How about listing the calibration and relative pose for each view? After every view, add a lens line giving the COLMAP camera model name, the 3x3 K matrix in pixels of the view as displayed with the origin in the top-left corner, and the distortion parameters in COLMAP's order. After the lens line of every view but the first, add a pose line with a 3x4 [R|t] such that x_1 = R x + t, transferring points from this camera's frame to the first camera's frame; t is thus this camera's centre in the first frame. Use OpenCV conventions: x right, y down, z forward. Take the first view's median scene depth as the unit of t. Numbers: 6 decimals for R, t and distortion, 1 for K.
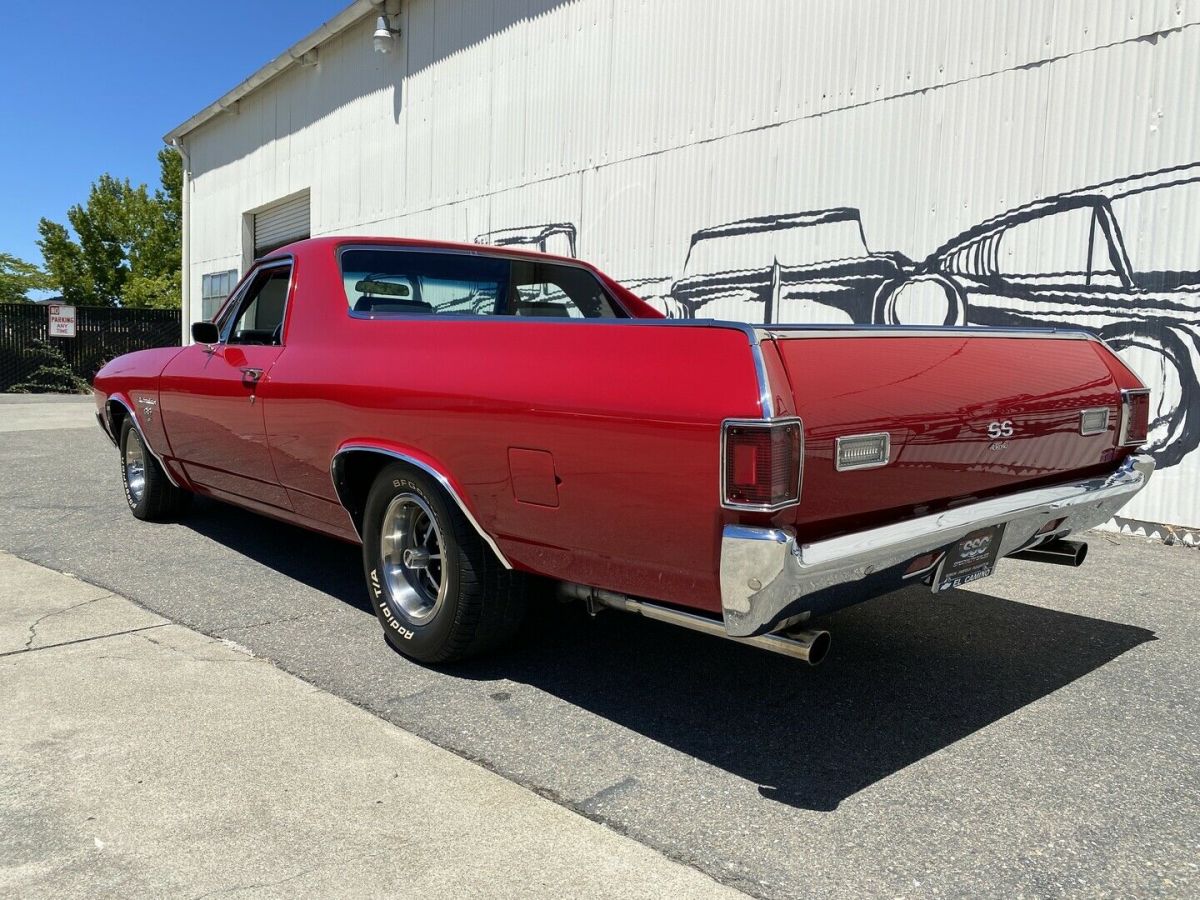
lens RADIAL K [[924.6, 0, 589.9], [0, 924.6, 441.8], [0, 0, 1]] dist [0.026335, -0.028018]
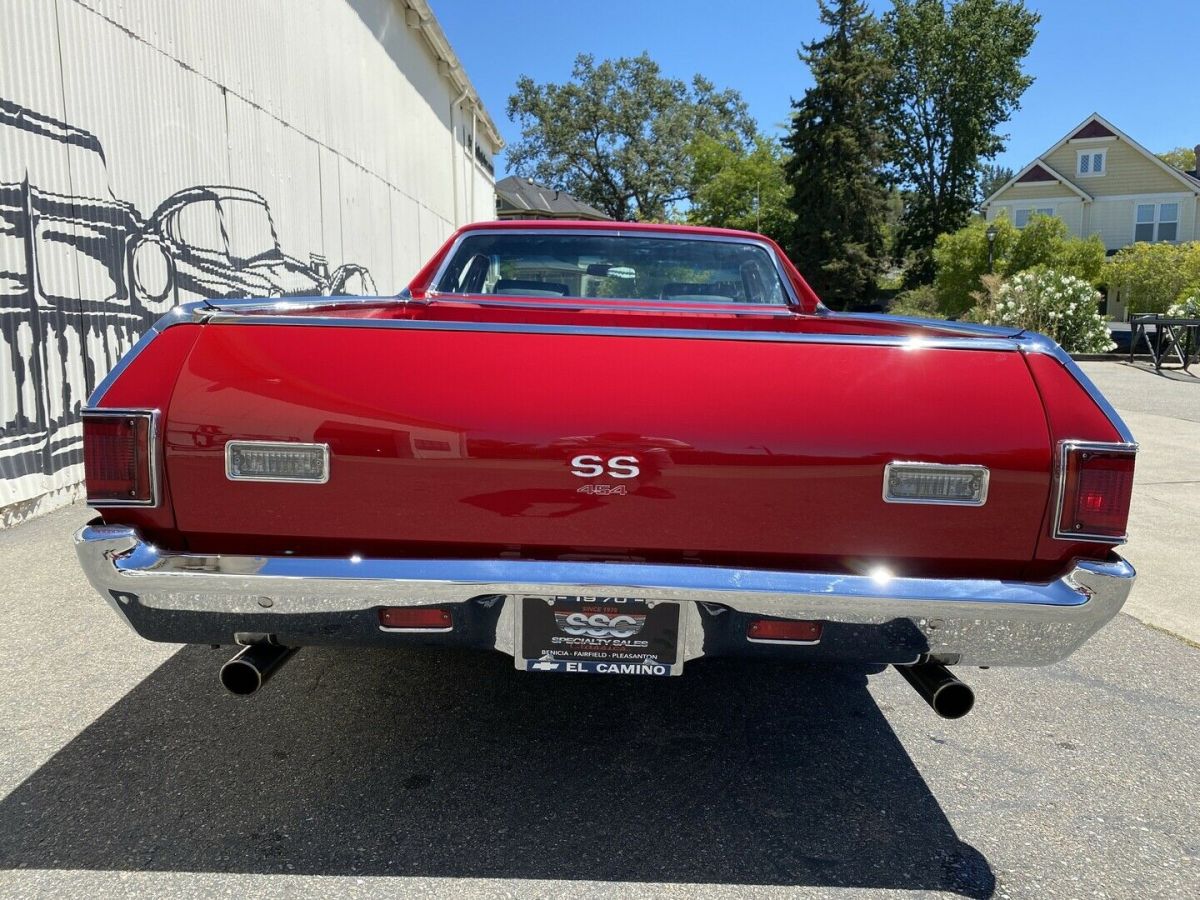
lens RADIAL K [[924.6, 0, 605.6], [0, 924.6, 442.3], [0, 0, 1]] dist [0.026335, -0.028018]
pose [[-0.791189, -0.115930, 0.600483, -0.671901], [0.026154, 0.974557, 0.222609, -0.183909], [-0.611012, 0.191831, -0.768027, 1.602554]]
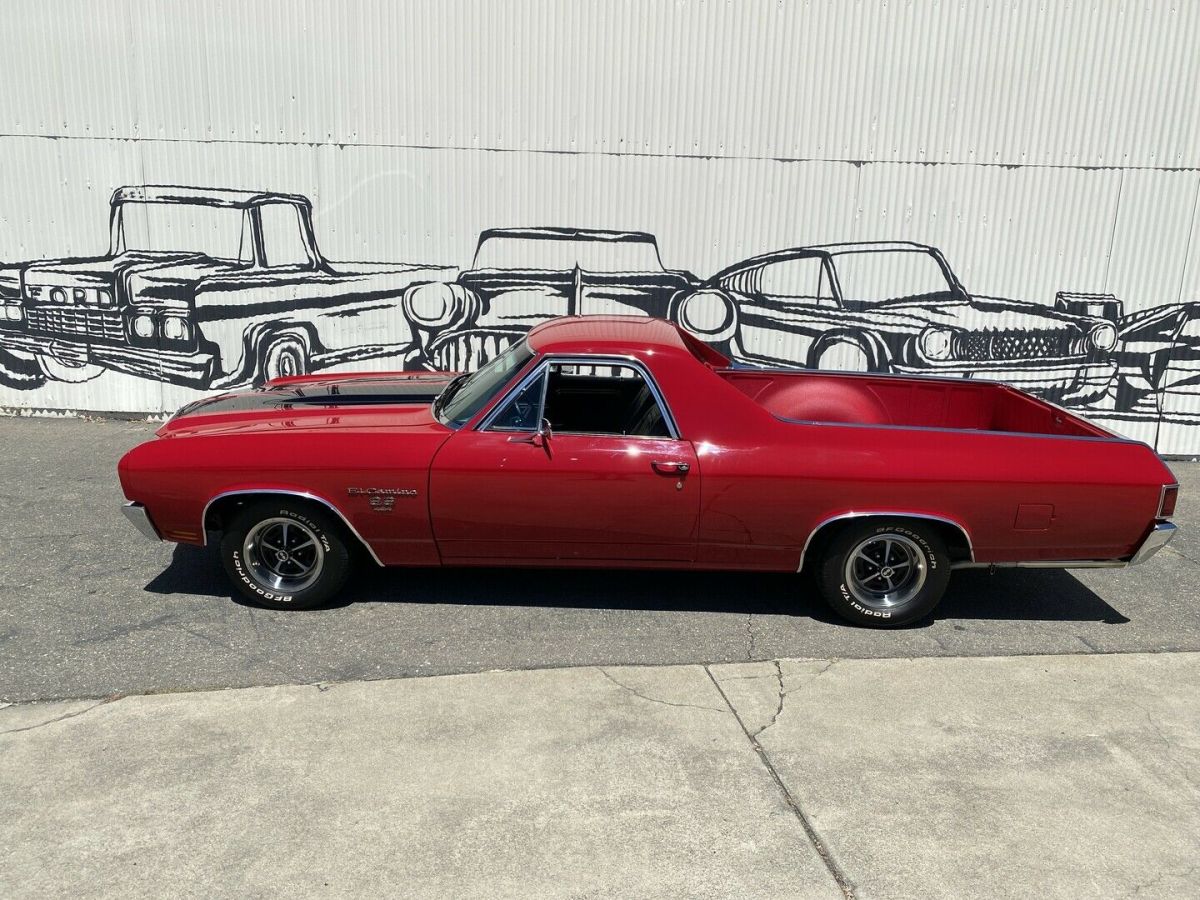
lens RADIAL K [[924.6, 0, 598.6], [0, 924.6, 452.0], [0, 0, 1]] dist [0.026335, -0.028018]
pose [[0.654793, -0.178228, 0.734494, -0.926605], [0.049698, 0.979849, 0.193459, -0.233681], [-0.754173, -0.090173, 0.650455, 0.172555]]
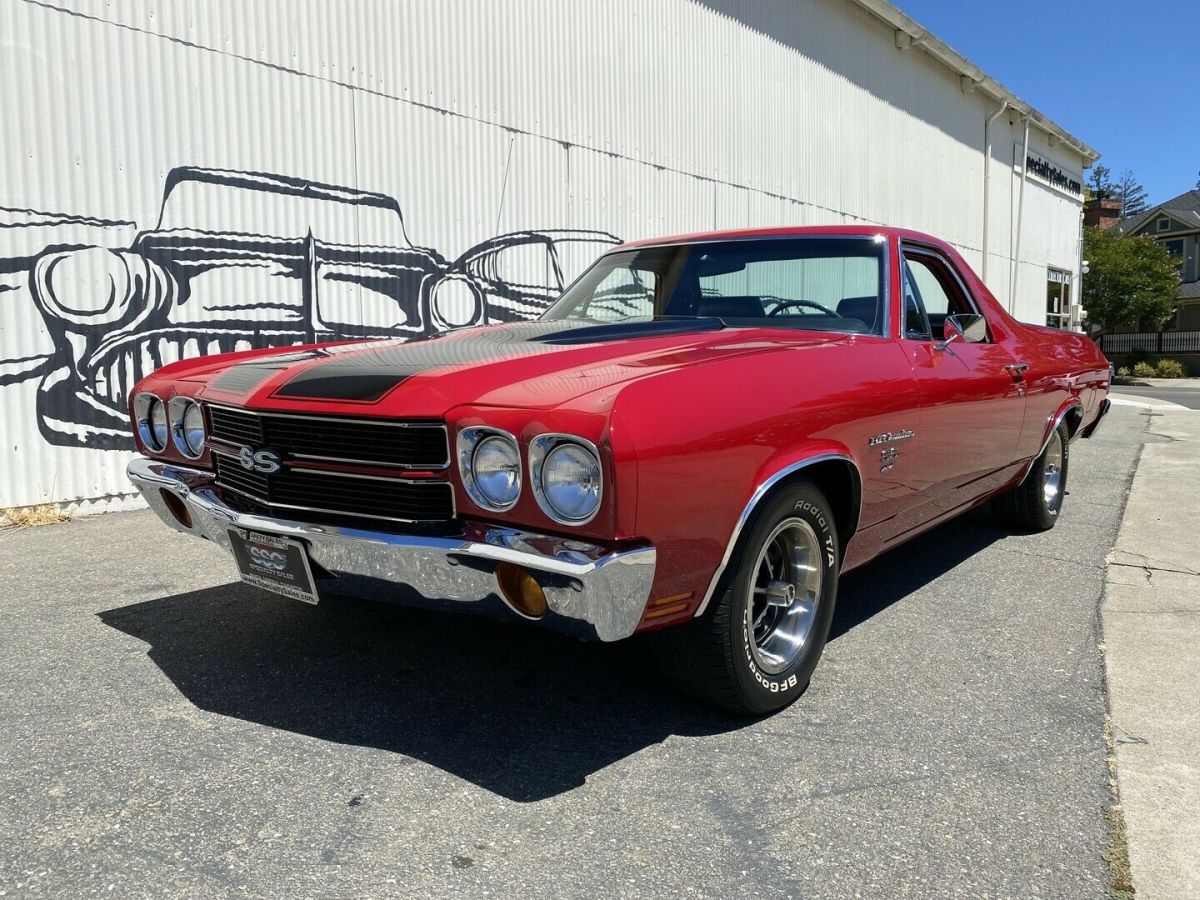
lens RADIAL K [[924.6, 0, 593.5], [0, 924.6, 446.7], [0, 0, 1]] dist [0.026335, -0.028018]
pose [[-0.209330, -0.119873, 0.970470, -0.899079], [0.082639, 0.986738, 0.139707, -0.120627], [-0.974347, 0.109443, -0.196648, 1.158718]]
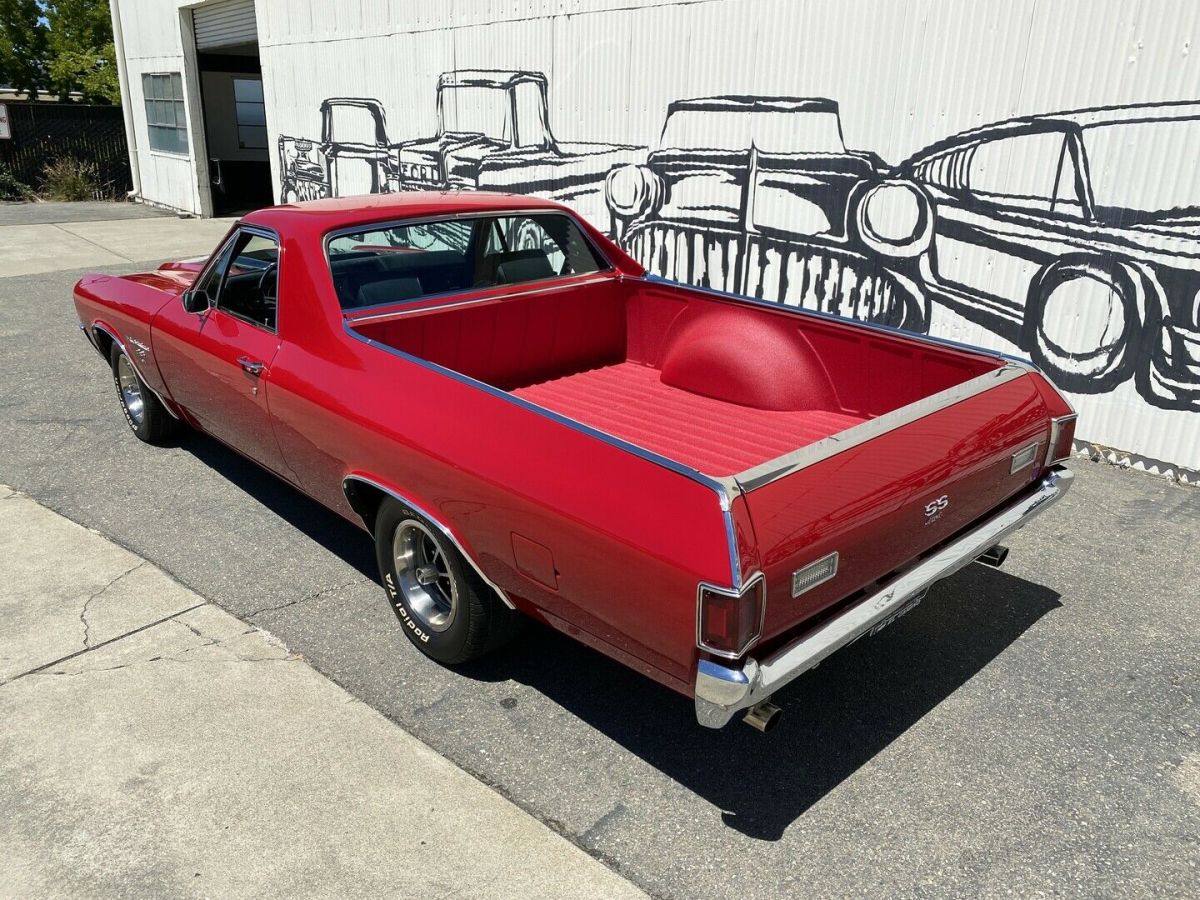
lens RADIAL K [[924.6, 0, 599.8], [0, 924.6, 440.9], [0, 0, 1]] dist [0.026335, -0.028018]
pose [[0.999044, -0.018341, 0.039675, -0.009889], [0.007923, 0.968657, 0.248277, -0.168934], [-0.042985, -0.247725, 0.967876, -0.036625]]
